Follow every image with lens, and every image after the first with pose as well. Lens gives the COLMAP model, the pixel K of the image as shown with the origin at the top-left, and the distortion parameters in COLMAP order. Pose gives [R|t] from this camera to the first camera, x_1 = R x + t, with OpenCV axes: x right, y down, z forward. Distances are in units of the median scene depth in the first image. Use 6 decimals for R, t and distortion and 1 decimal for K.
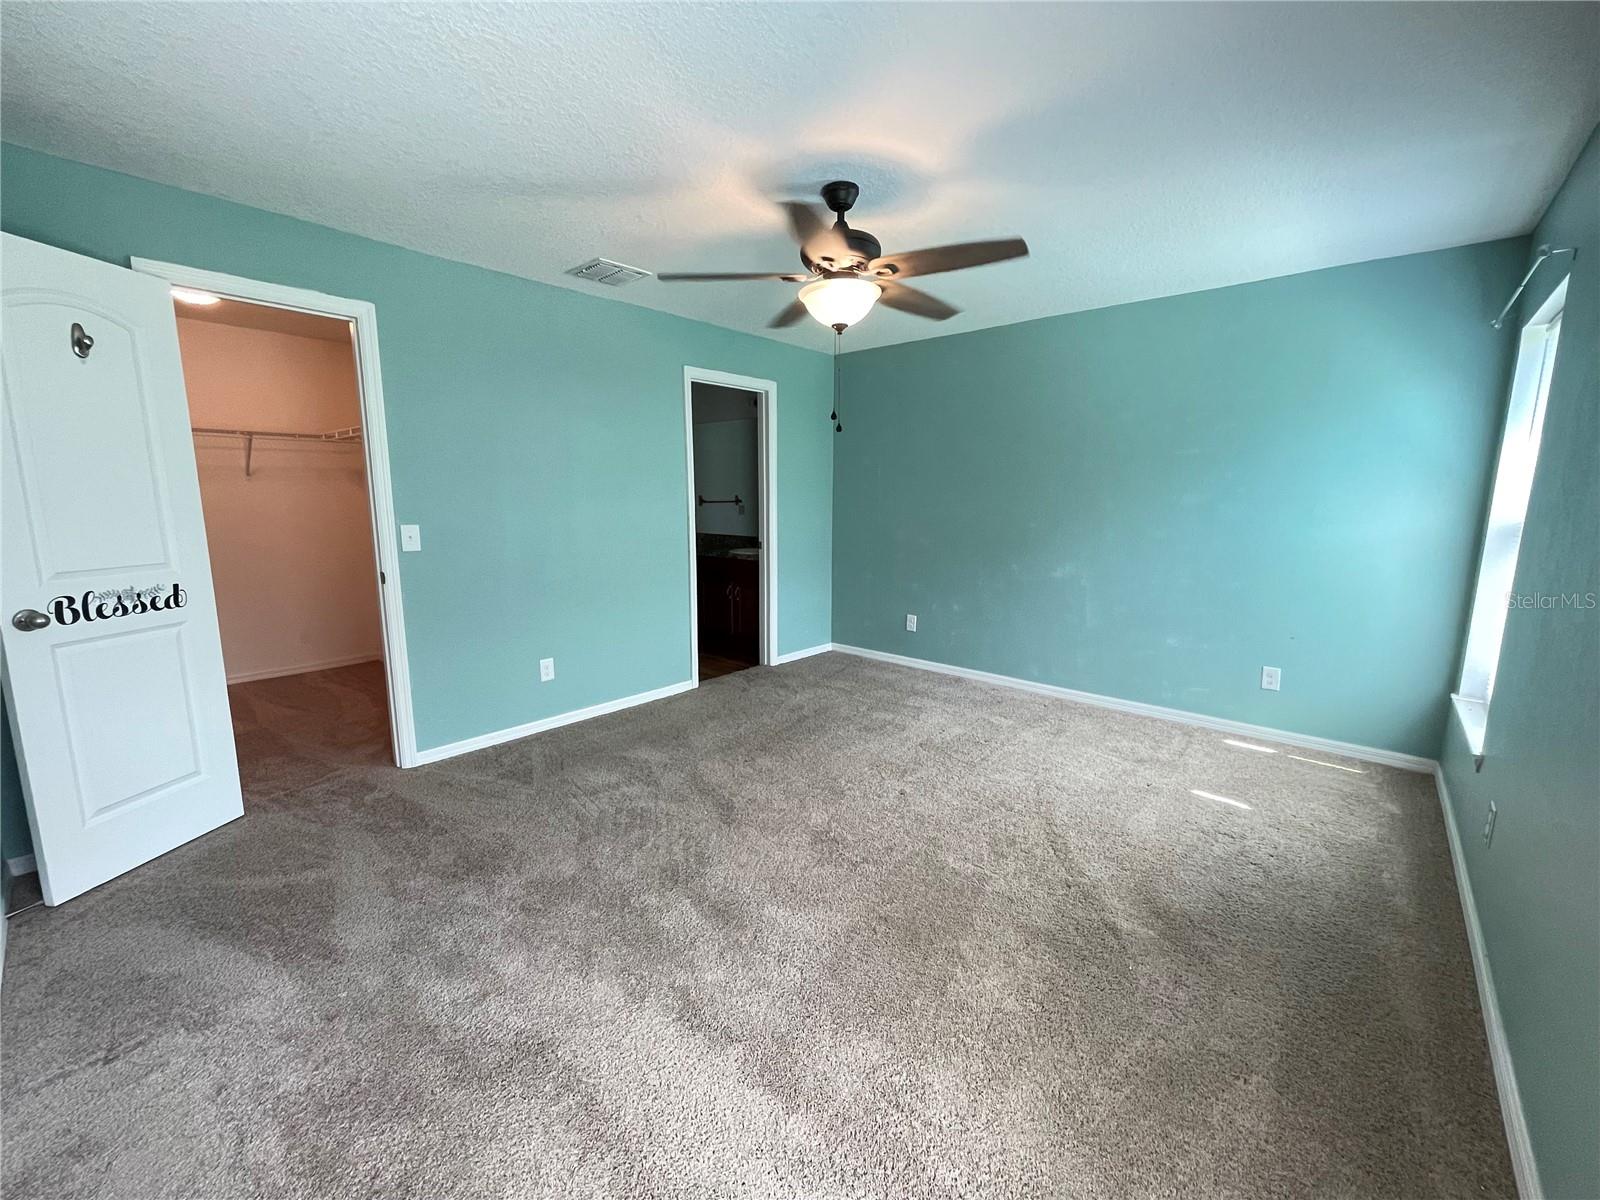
lens RADIAL K [[650.4, 0, 793.5], [0, 650.4, 598.3], [0, 0, 1]] dist [-0.004433, 0.001094]
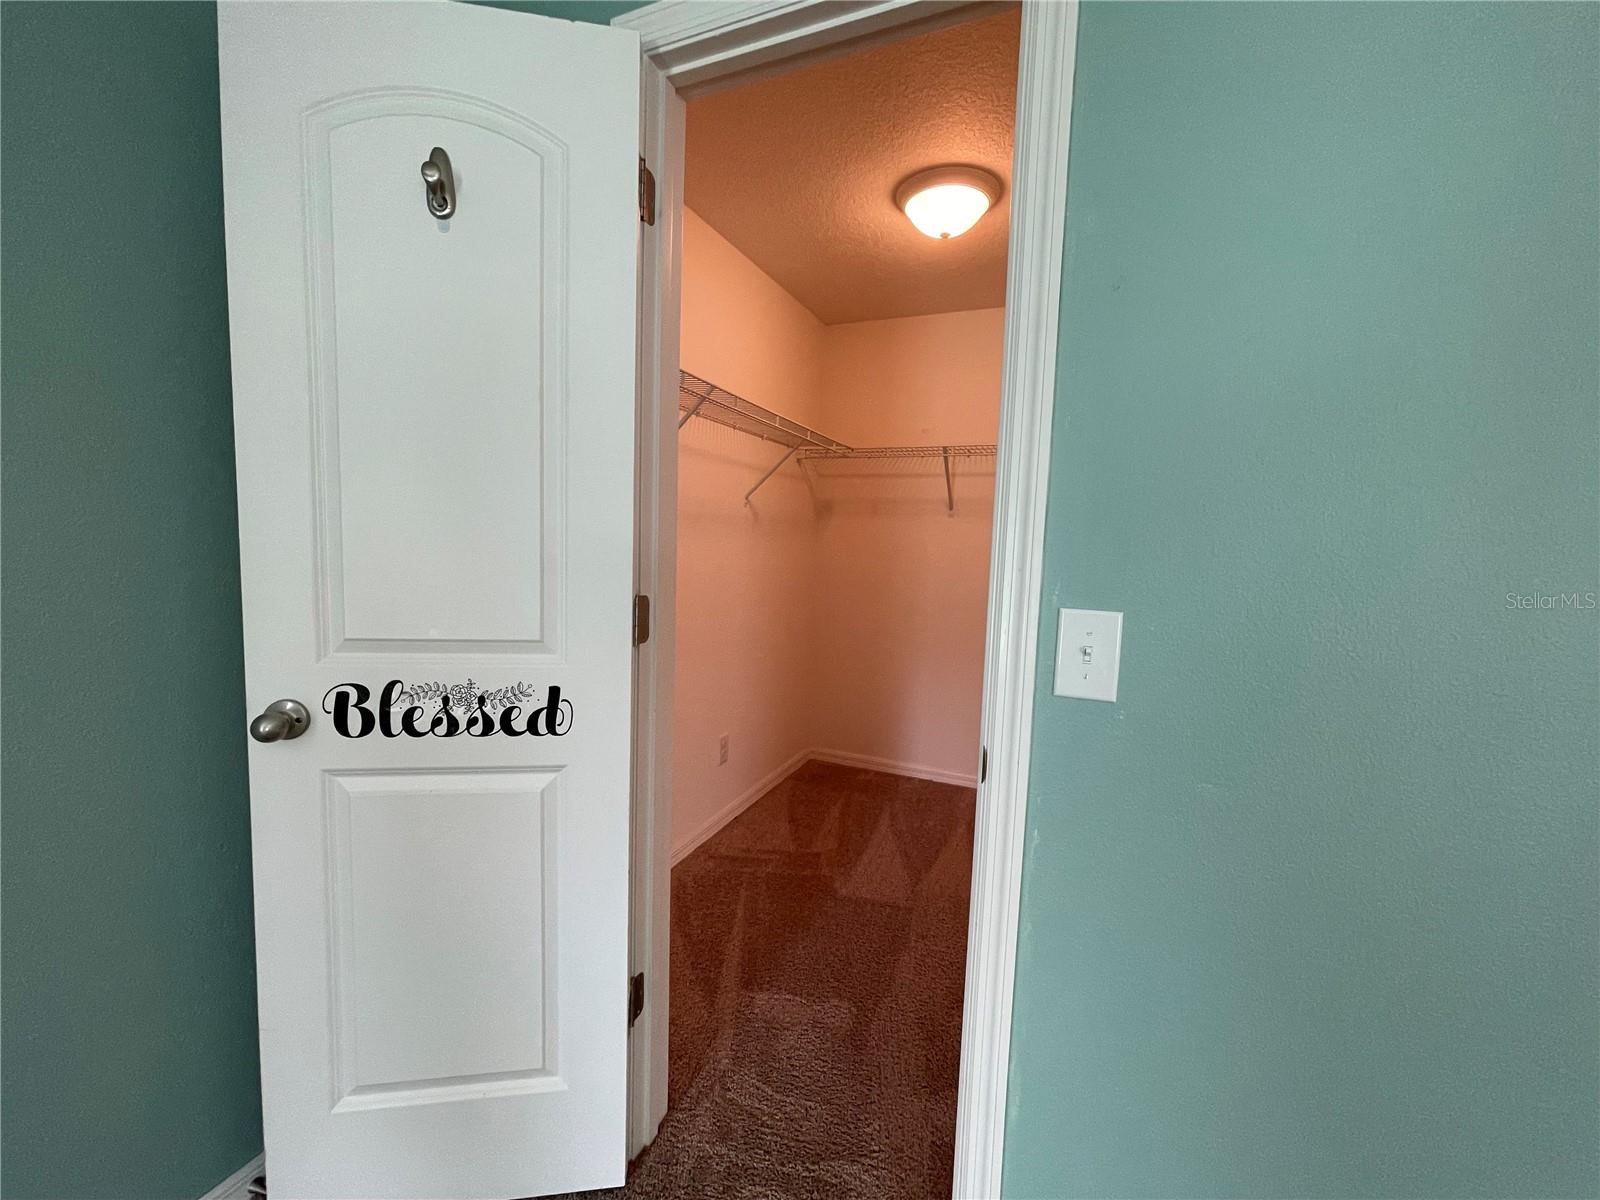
lens RADIAL K [[650.4, 0, 799.2], [0, 650.4, 594.1], [0, 0, 1]] dist [-0.004433, 0.001094]
pose [[0.305198, 0.086468, -0.948355, -0.488879], [-0.181065, 0.982971, 0.031355, -0.146125], [0.934917, 0.162144, 0.315657, 1.082658]]
